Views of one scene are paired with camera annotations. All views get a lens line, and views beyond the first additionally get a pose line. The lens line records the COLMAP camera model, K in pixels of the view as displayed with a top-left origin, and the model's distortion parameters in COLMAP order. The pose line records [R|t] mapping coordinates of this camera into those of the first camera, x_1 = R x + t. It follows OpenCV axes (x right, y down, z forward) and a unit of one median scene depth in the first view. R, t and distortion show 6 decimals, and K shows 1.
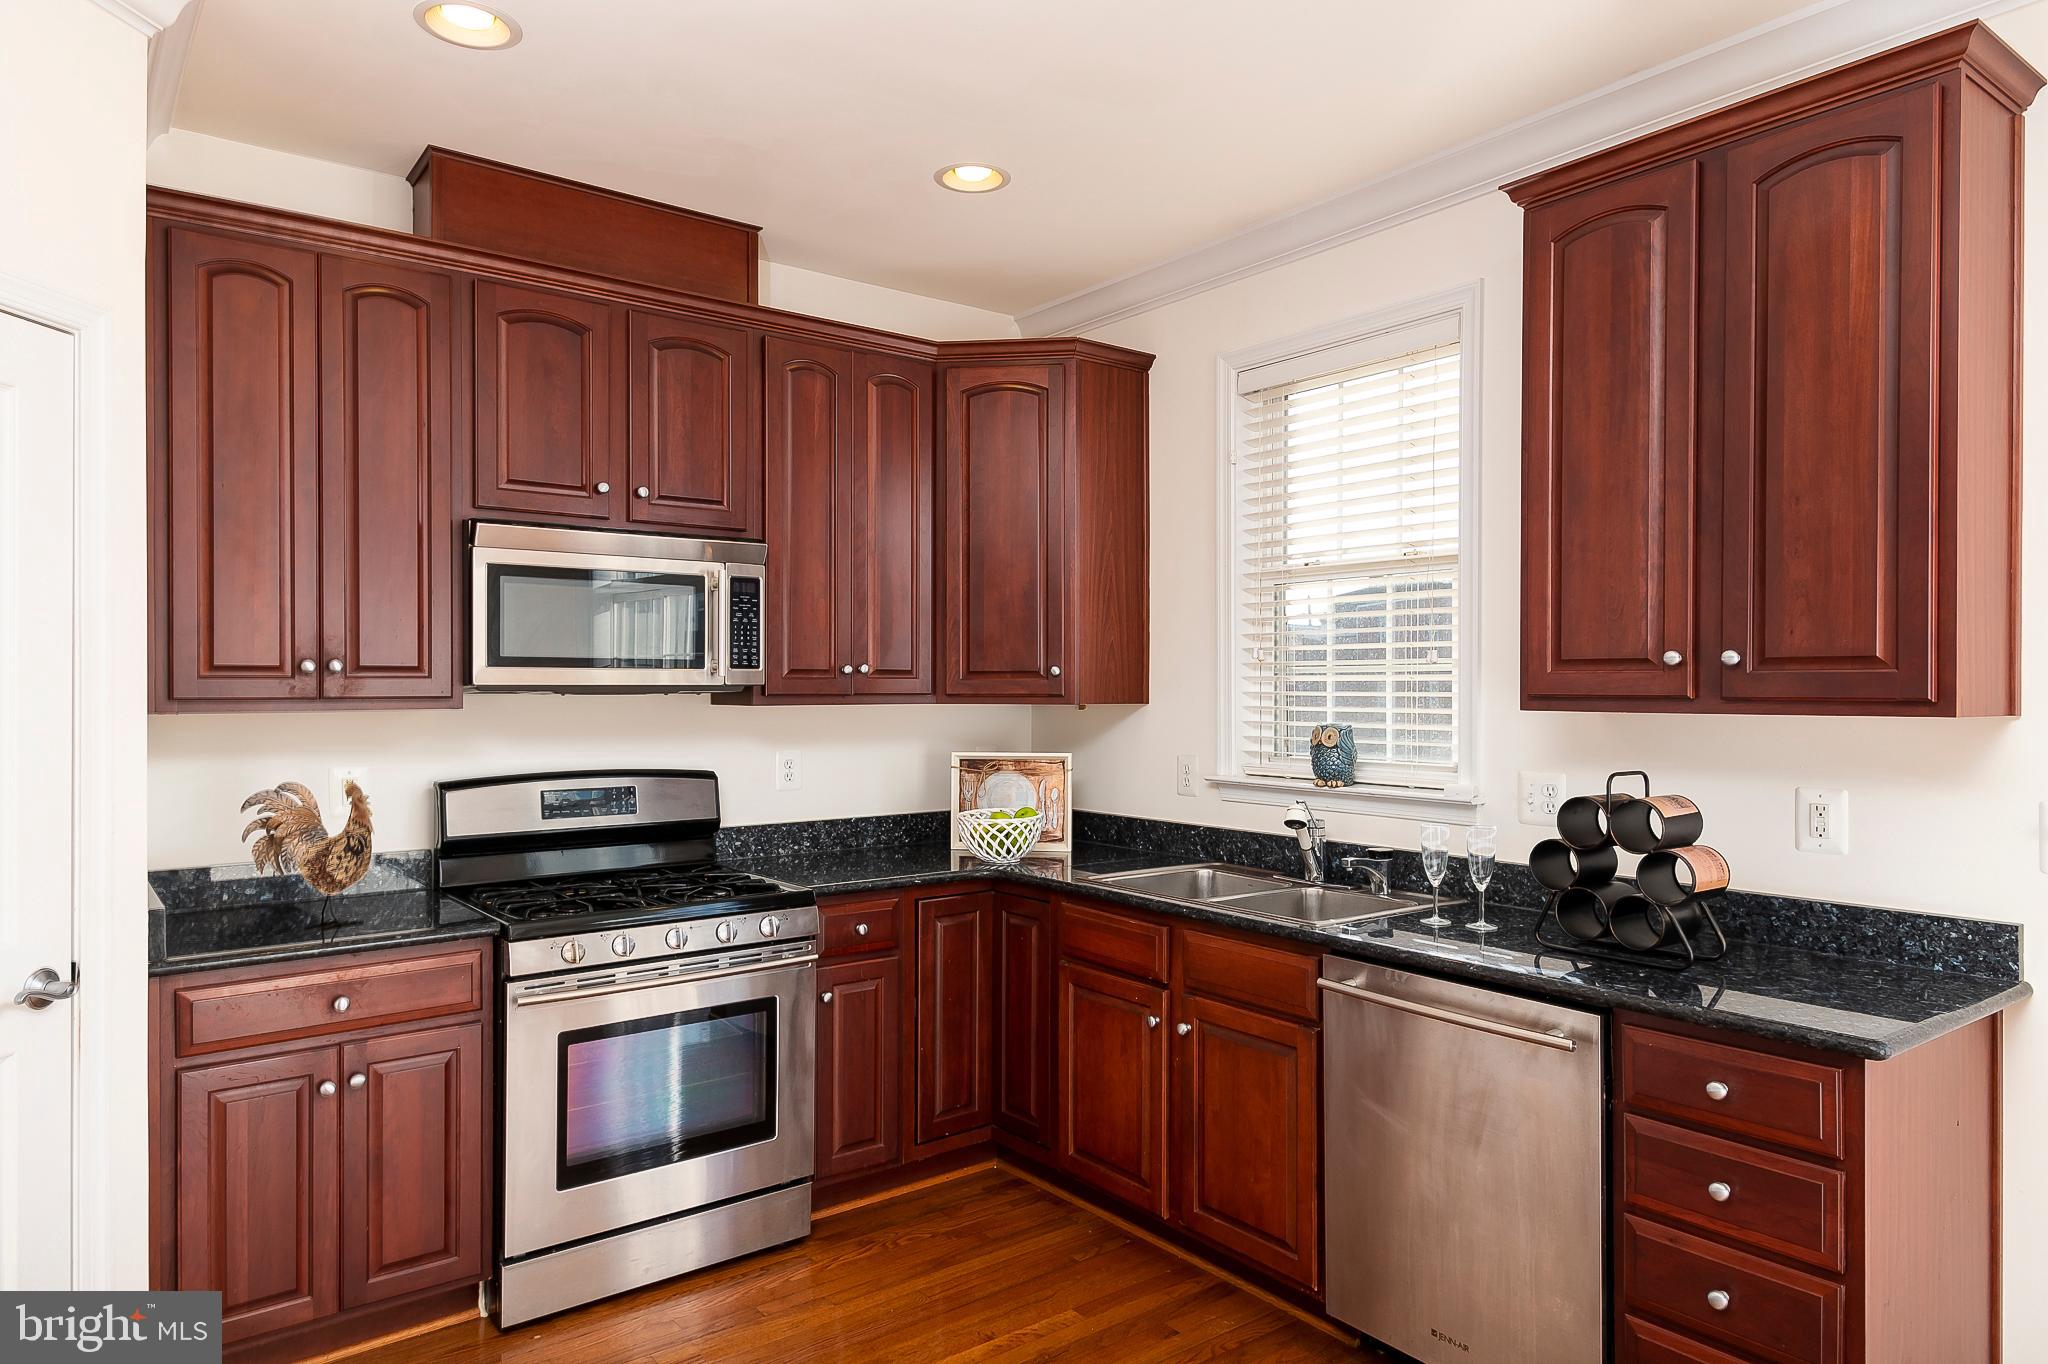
lens RADIAL K [[1308.5, 0, 1024.0], [0, 1308.5, 682.0], [0, 0, 1]] dist [0.034751, 0.000395]
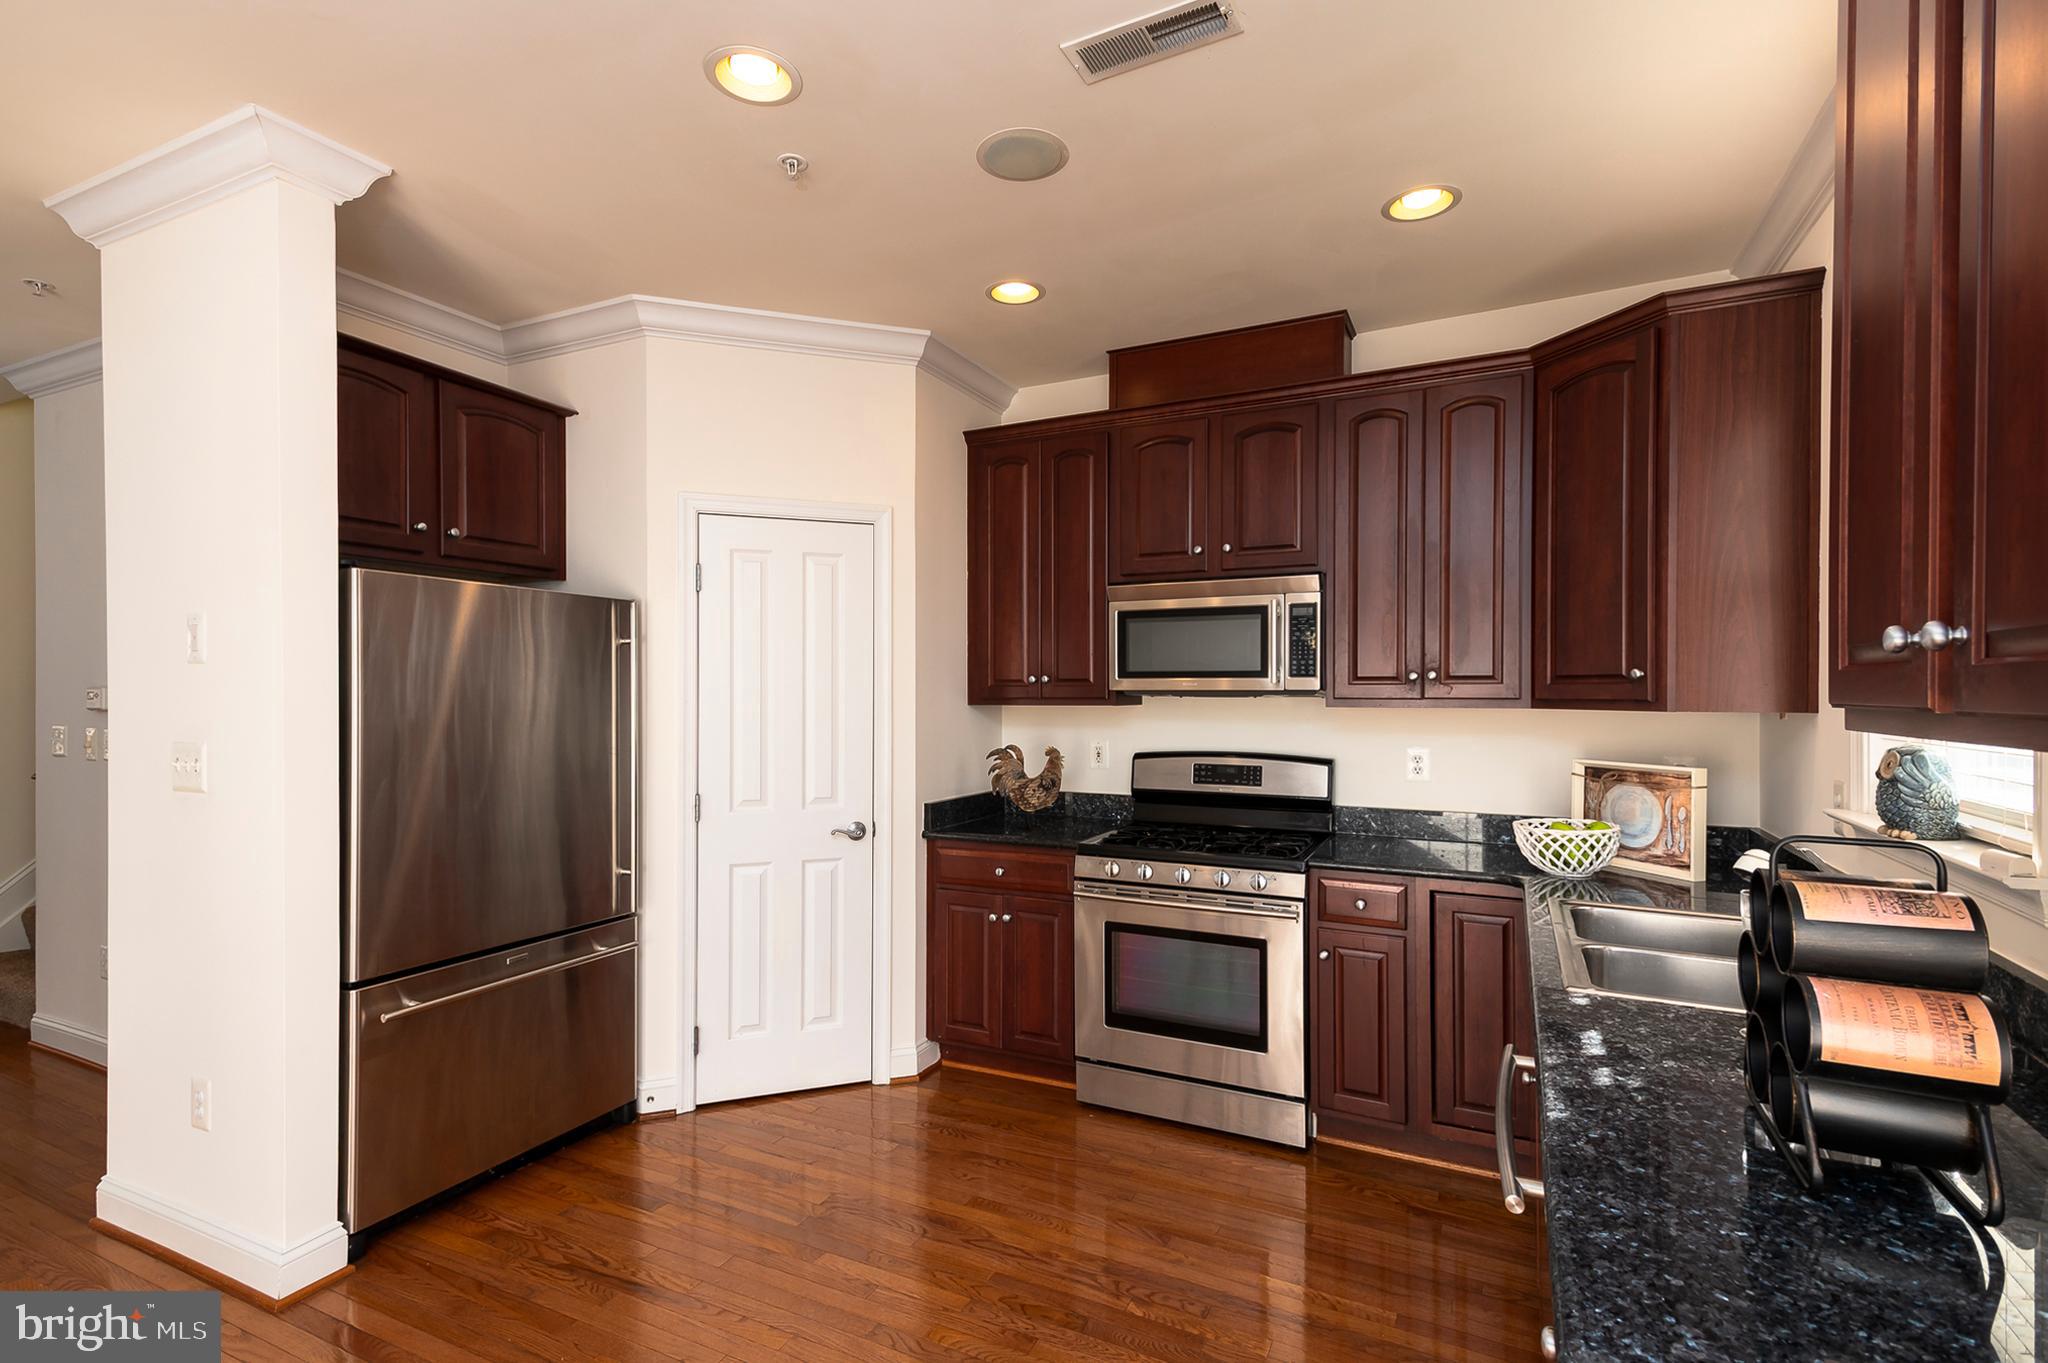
lens RADIAL K [[948.3, 0, 1030.6], [0, 948.3, 687.2], [0, 0, 1]] dist [0.030183, 0.000087]
pose [[0.430496, -0.002119, -0.902590, 0.500394], [0.003152, 0.999995, -0.000844, -0.000527], [0.902587, -0.002482, 0.430500, 0.385512]]
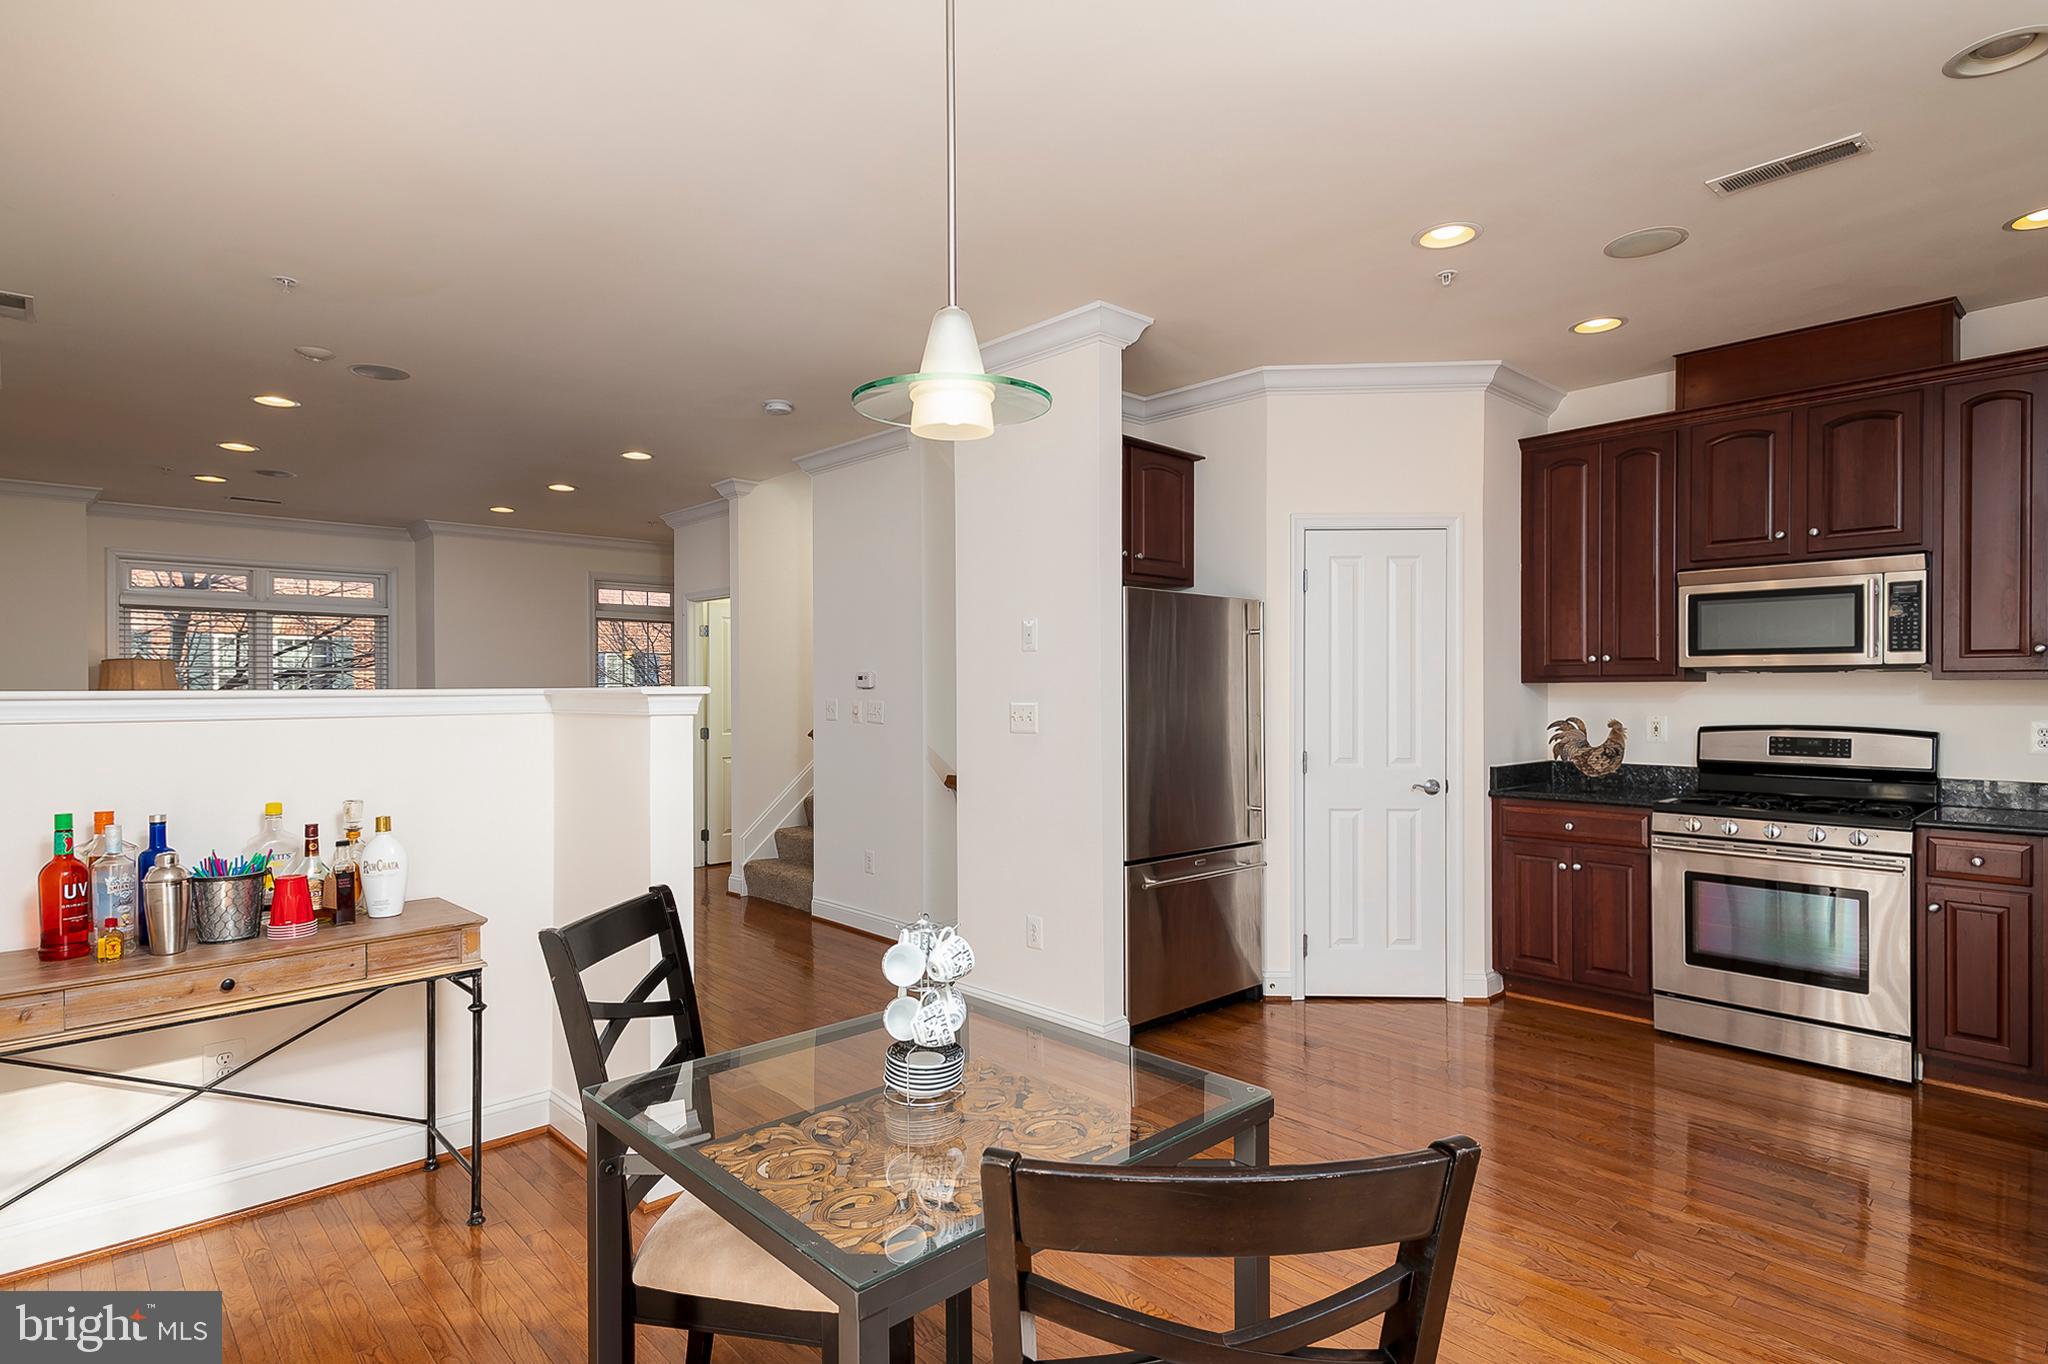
lens RADIAL K [[1054.6, 0, 1023.2], [0, 1054.6, 688.6], [0, 0, 1]] dist [0.033274, -0.014213]
pose [[0.076487, 0.001162, -0.997070, 0.804308], [0.006039, 0.999980, 0.001629, 0.020411], [0.997052, -0.006146, 0.076478, 0.039168]]
